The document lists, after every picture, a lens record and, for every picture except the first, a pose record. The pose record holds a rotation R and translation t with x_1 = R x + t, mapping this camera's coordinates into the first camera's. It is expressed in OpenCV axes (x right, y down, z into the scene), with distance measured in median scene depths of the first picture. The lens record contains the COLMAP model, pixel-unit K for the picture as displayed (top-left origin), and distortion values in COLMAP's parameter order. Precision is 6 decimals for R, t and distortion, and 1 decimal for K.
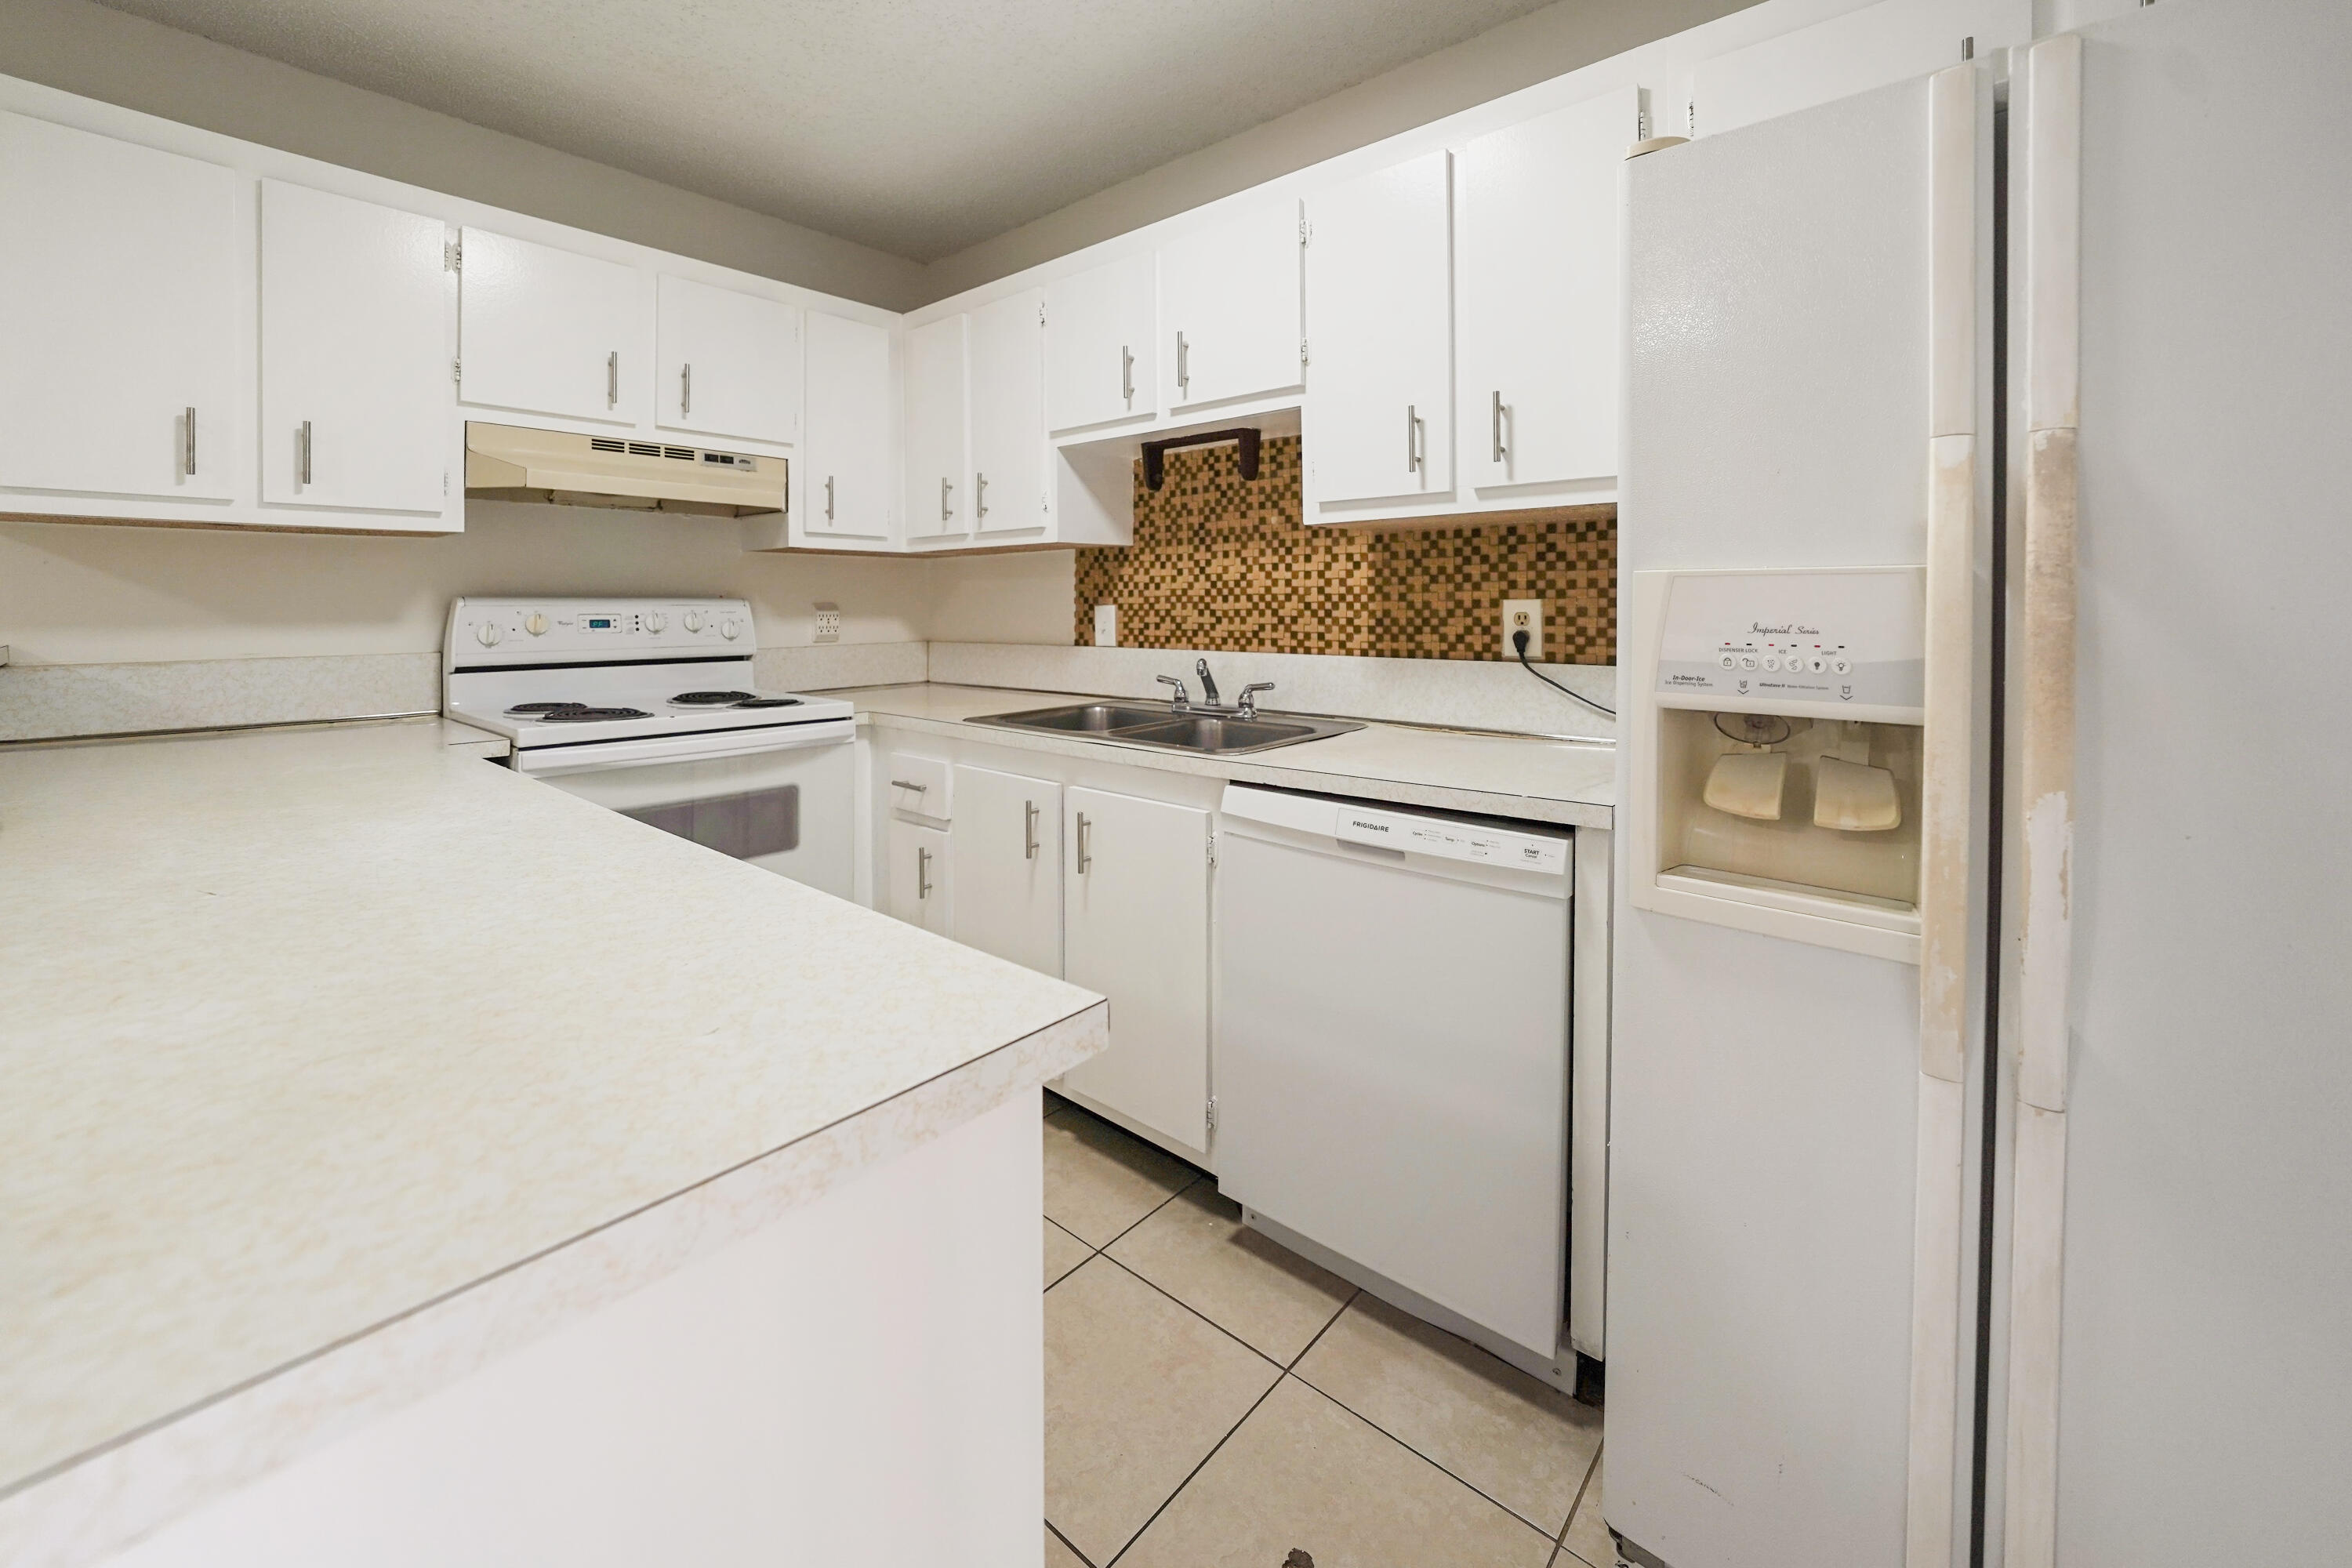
lens RADIAL K [[908.9, 0, 1161.4], [0, 908.9, 621.6], [0, 0, 1]] dist [-0.019863, -0.000106]
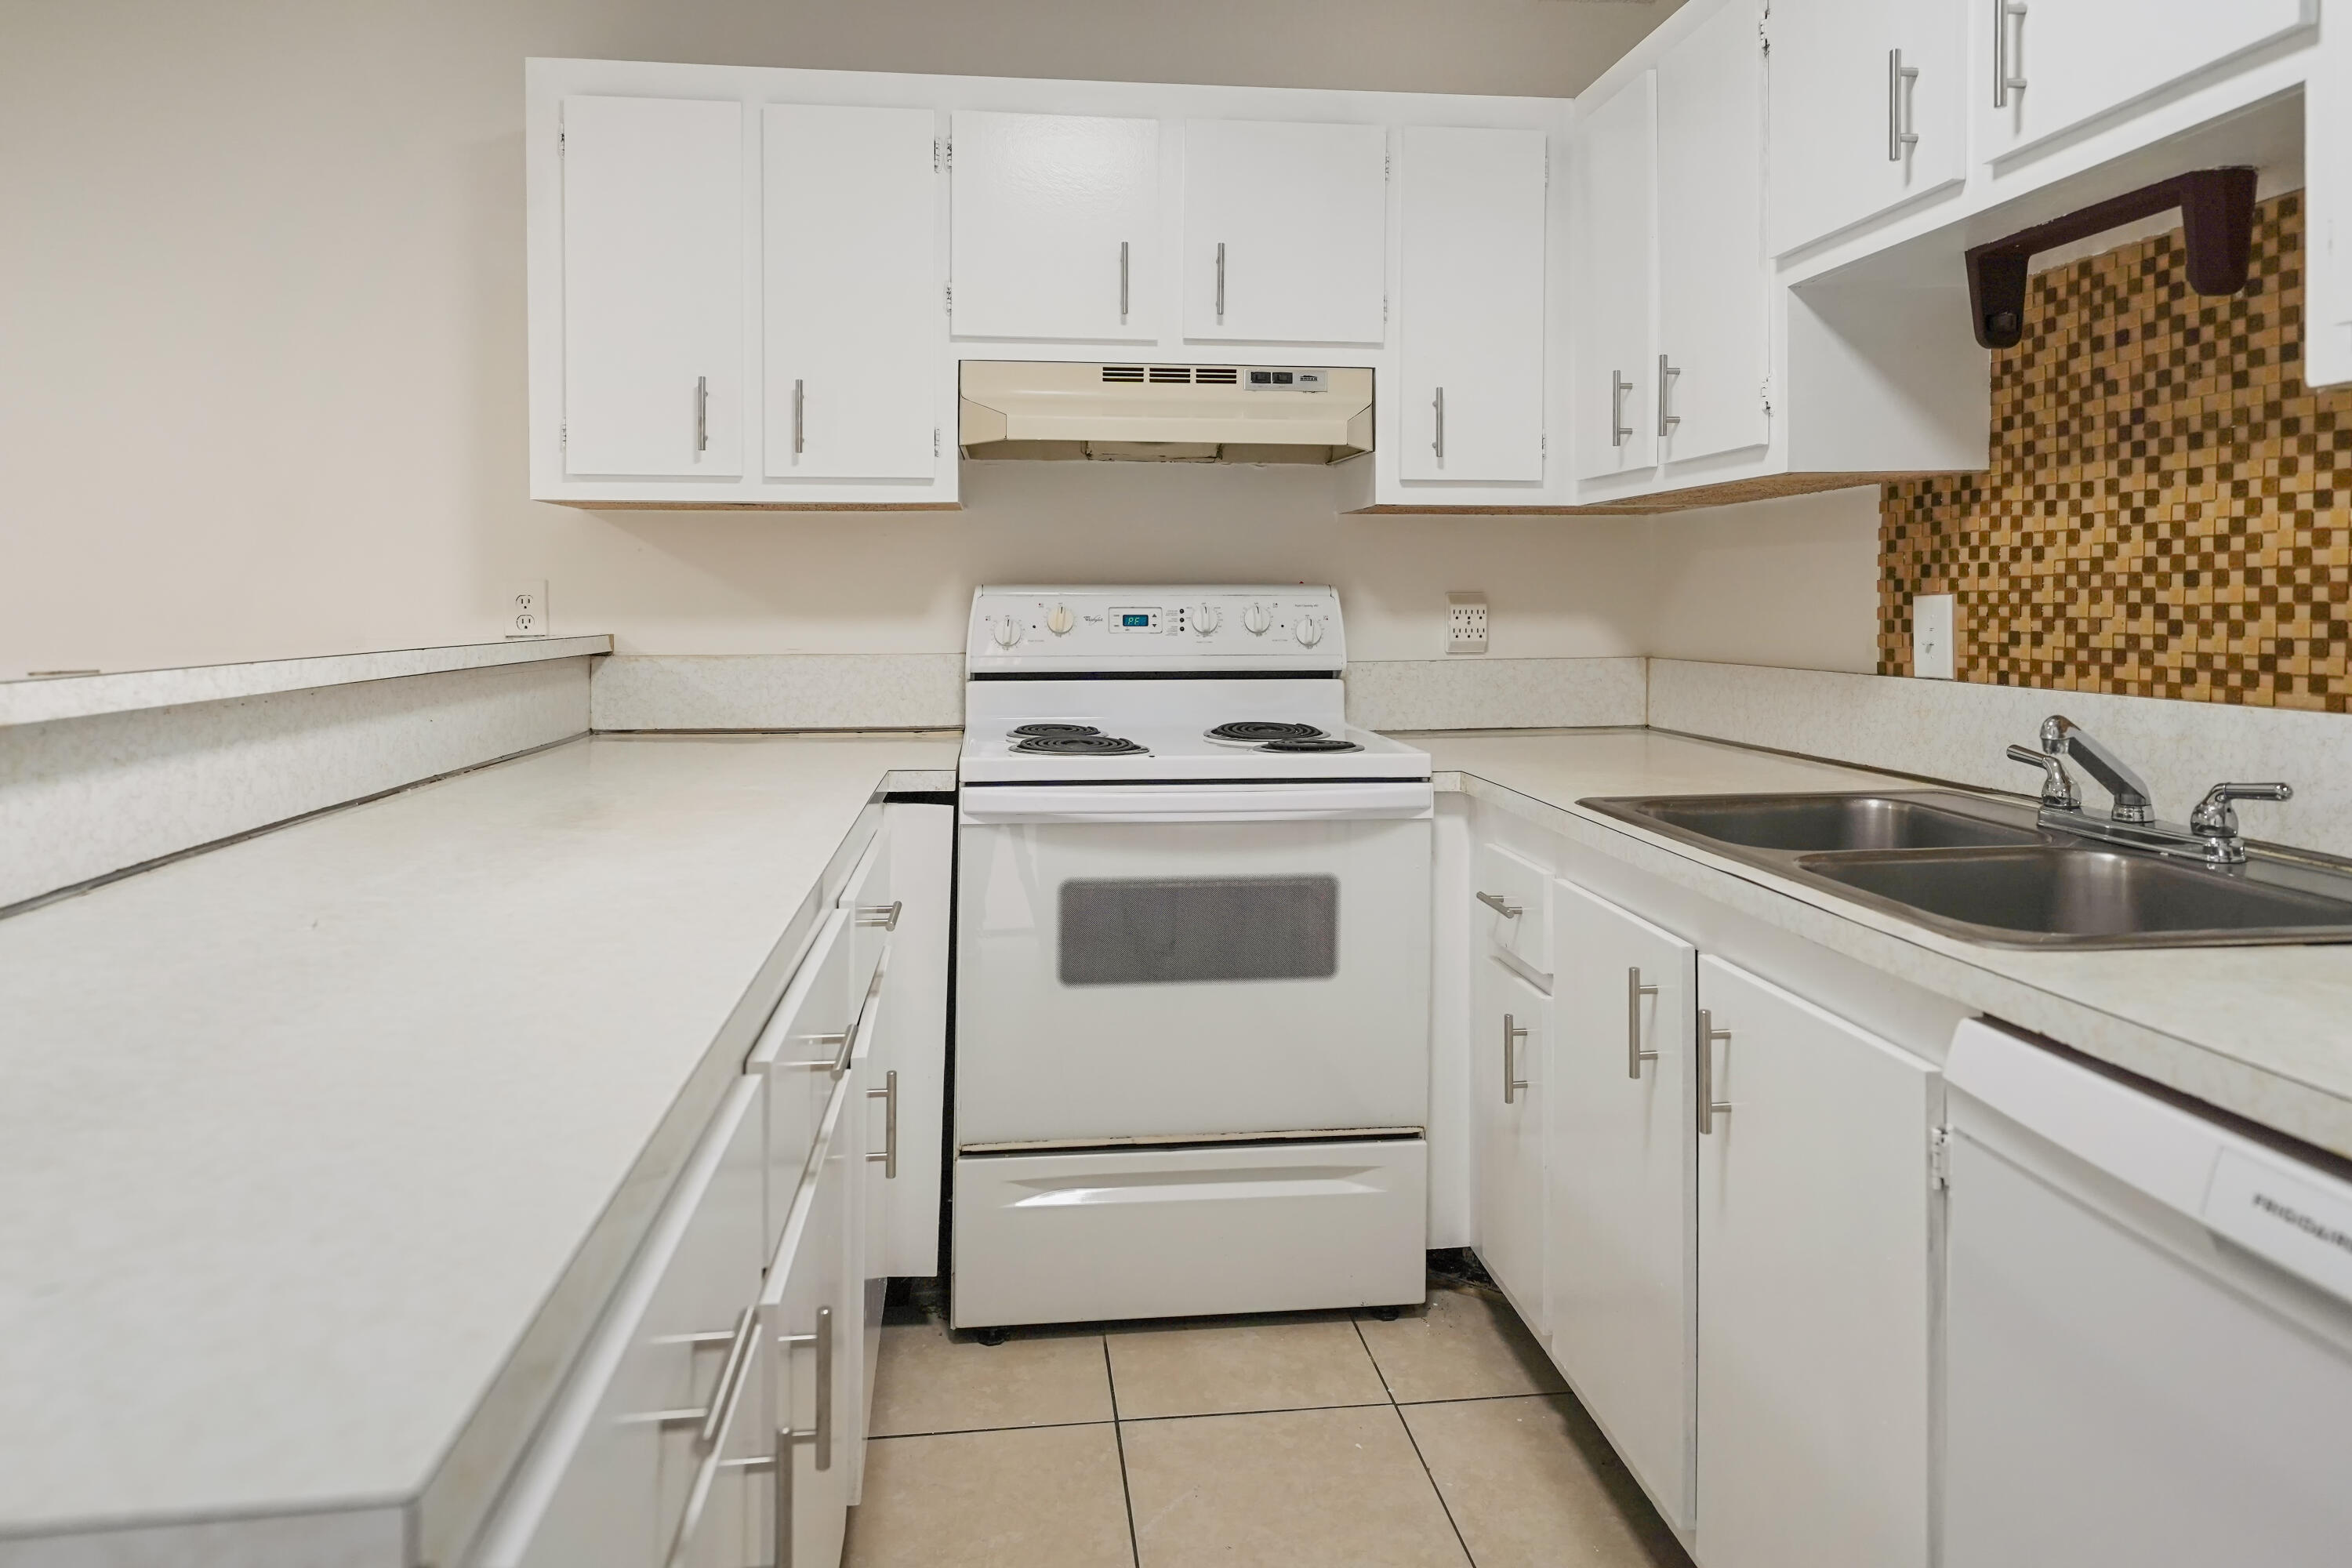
lens RADIAL K [[1387.5, 0, 1176.6], [0, 1387.5, 625.9], [0, 0, 1]] dist [0.001763, 0.000712]
pose [[0.741838, 0.014082, -0.670431, 0.156149], [-0.012501, 0.999896, 0.007169, -0.001507], [0.670463, 0.003063, 0.741937, 0.188155]]
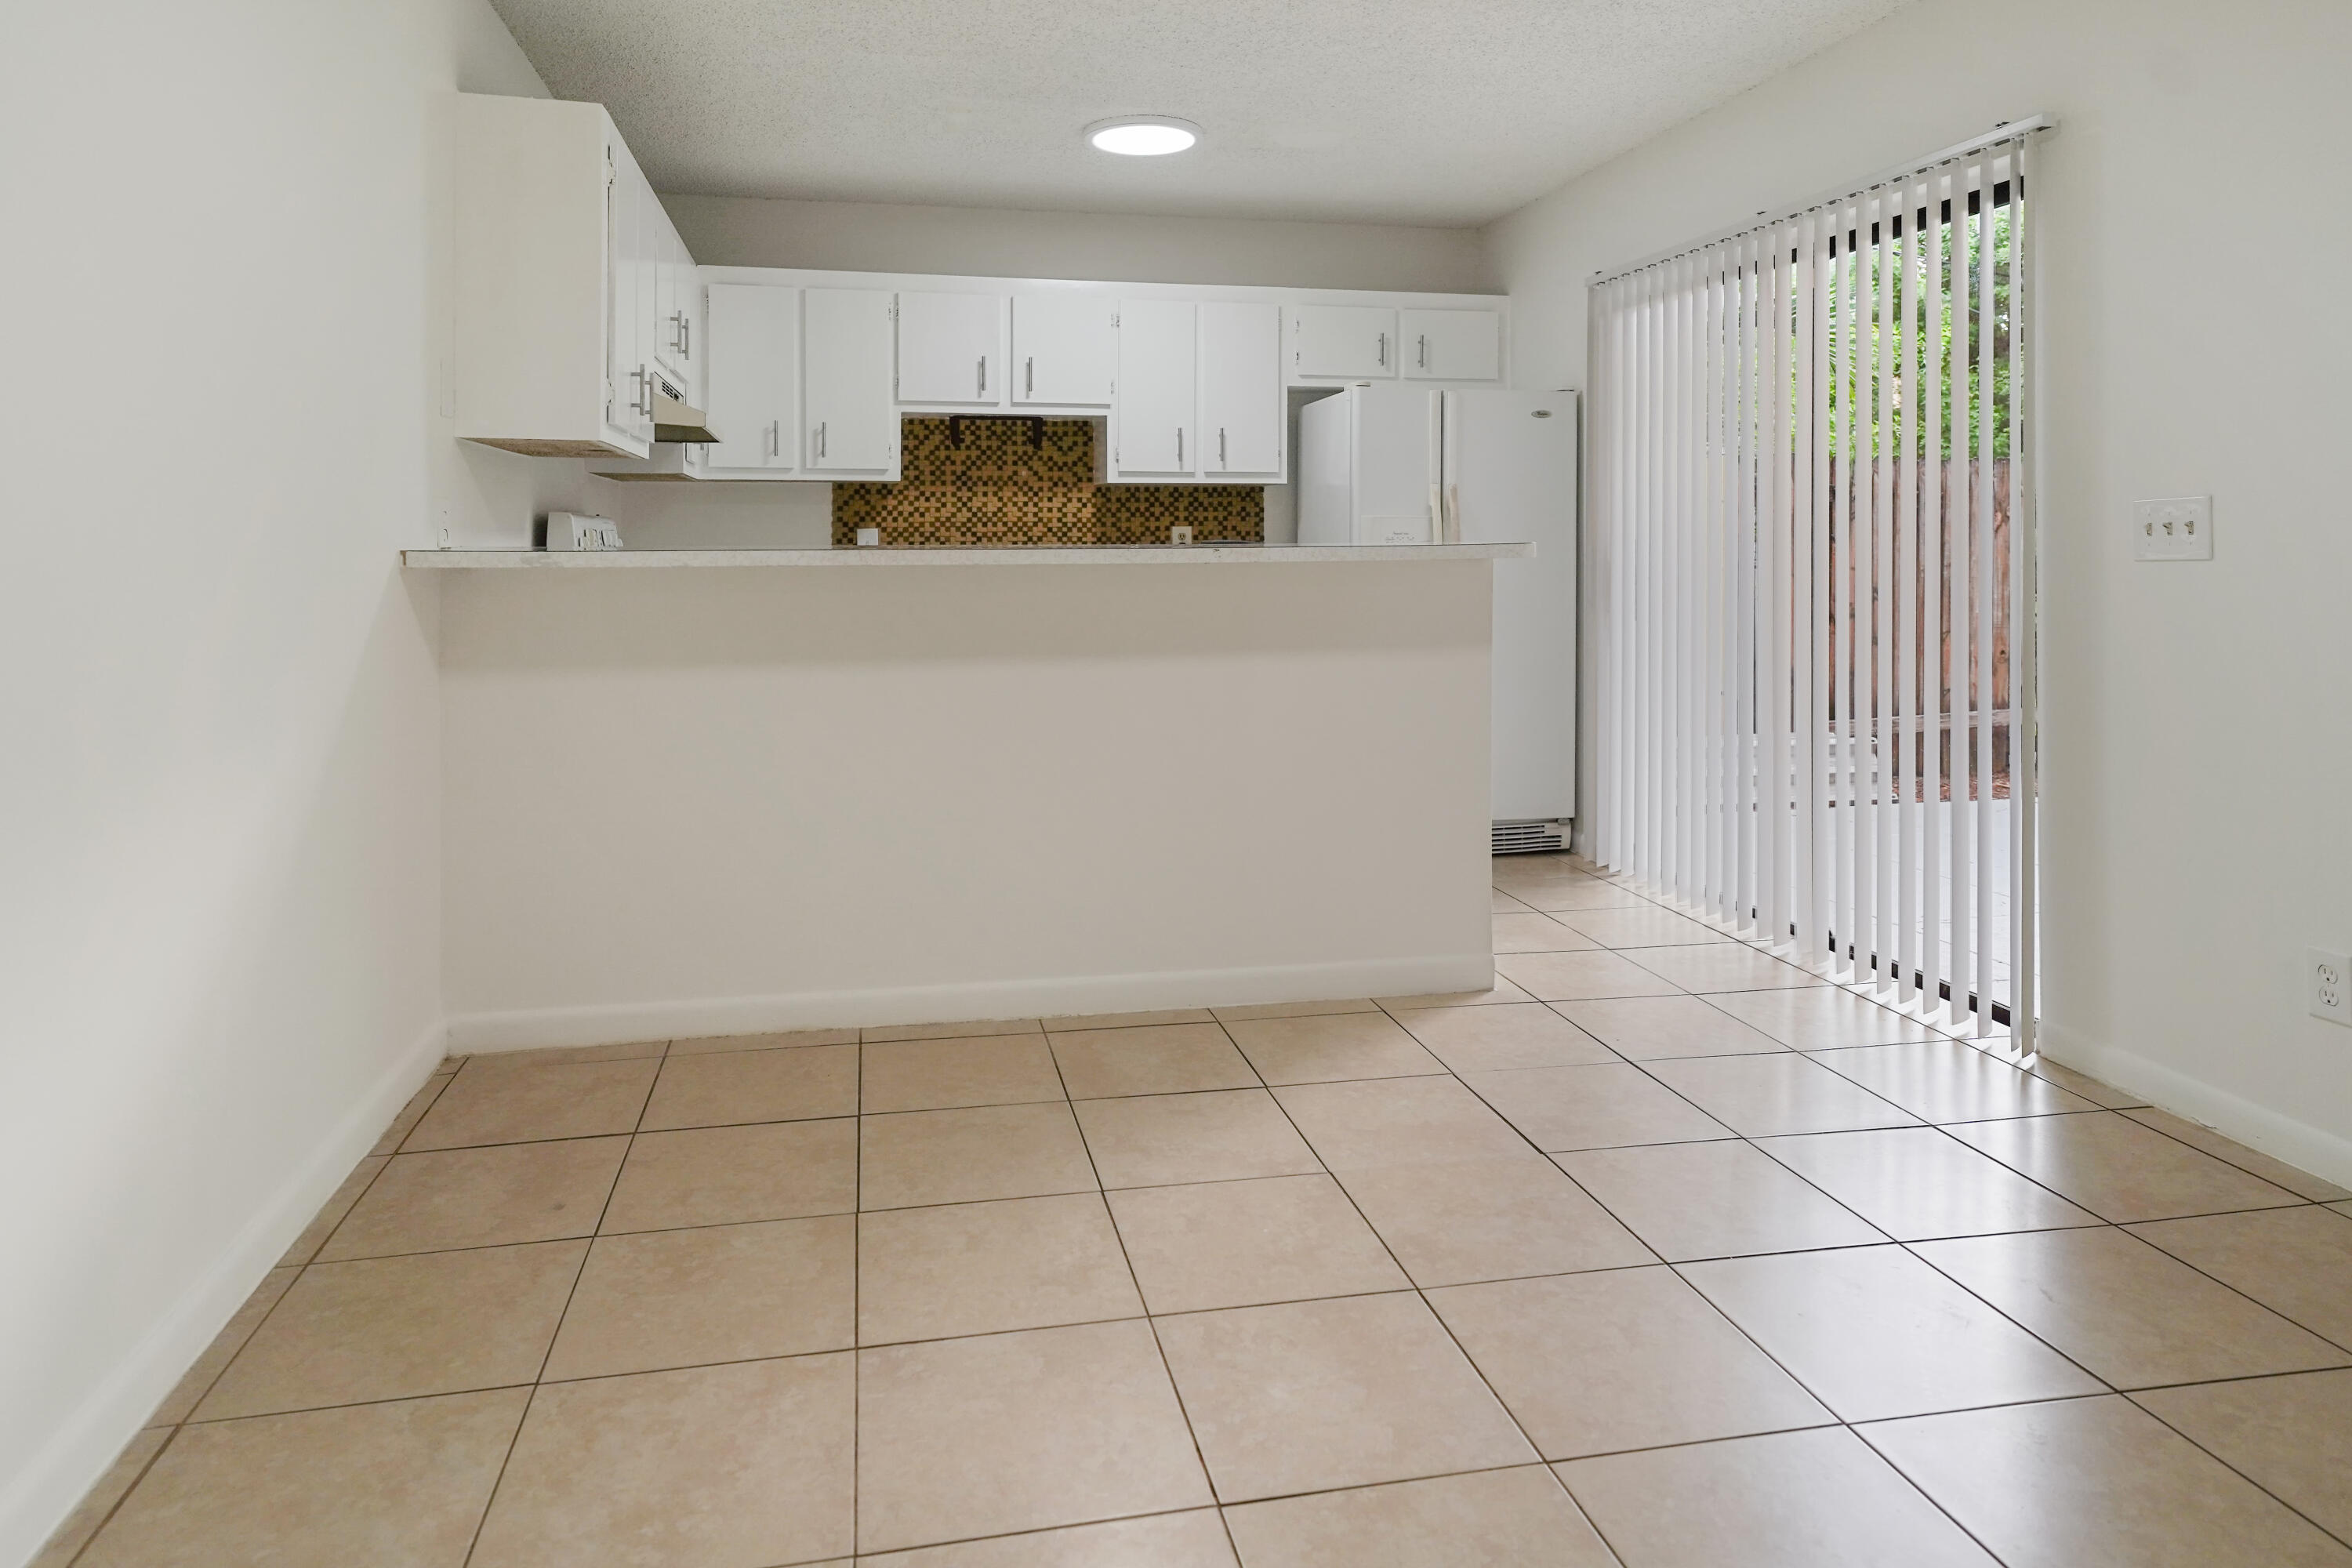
lens RADIAL K [[1396.2, 0, 1126.0], [0, 1396.2, 557.7], [0, 0, 1]] dist [0.001036, 0.000122]
pose [[0.614302, -0.004260, 0.789060, -1.566485], [0.013538, 0.999895, -0.005141, 0.043131], [-0.788955, 0.013840, 0.614295, -0.556493]]
